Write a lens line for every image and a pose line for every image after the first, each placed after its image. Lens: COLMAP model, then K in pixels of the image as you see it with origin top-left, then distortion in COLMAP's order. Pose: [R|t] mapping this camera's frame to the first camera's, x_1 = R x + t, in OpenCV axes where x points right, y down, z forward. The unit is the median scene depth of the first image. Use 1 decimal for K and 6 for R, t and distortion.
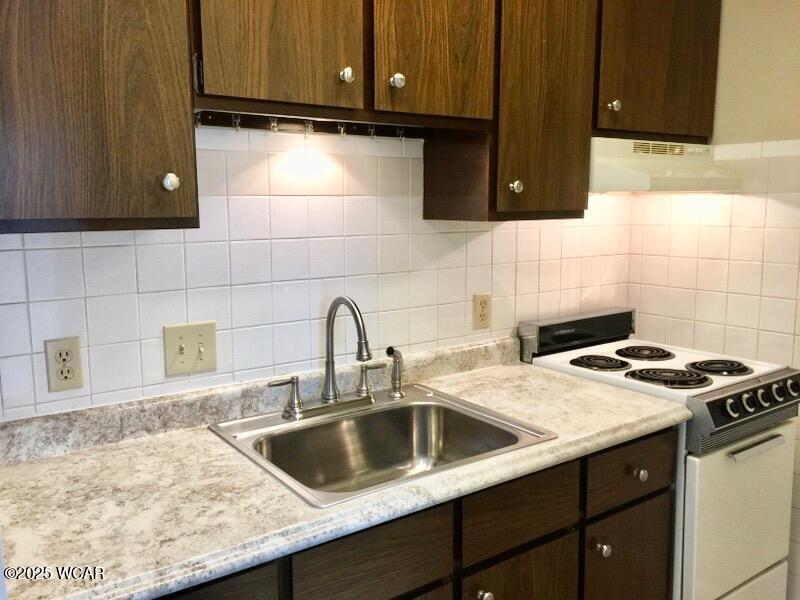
lens RADIAL K [[687.2, 0, 393.9], [0, 687.2, 295.4], [0, 0, 1]] dist [0.036737, -0.001087]
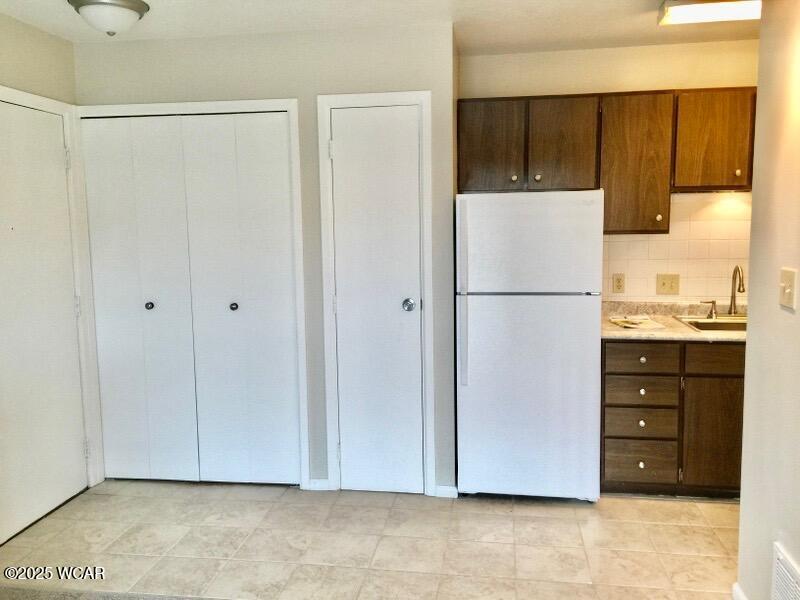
lens RADIAL K [[687.2, 0, 396.9], [0, 687.2, 295.2], [0, 0, 1]] dist [0.036737, -0.001087]
pose [[0.725476, 0.071902, -0.684481, 0.731620], [-0.084030, 0.996341, 0.015599, 0.171066], [0.683098, 0.046200, 0.728864, -1.529624]]
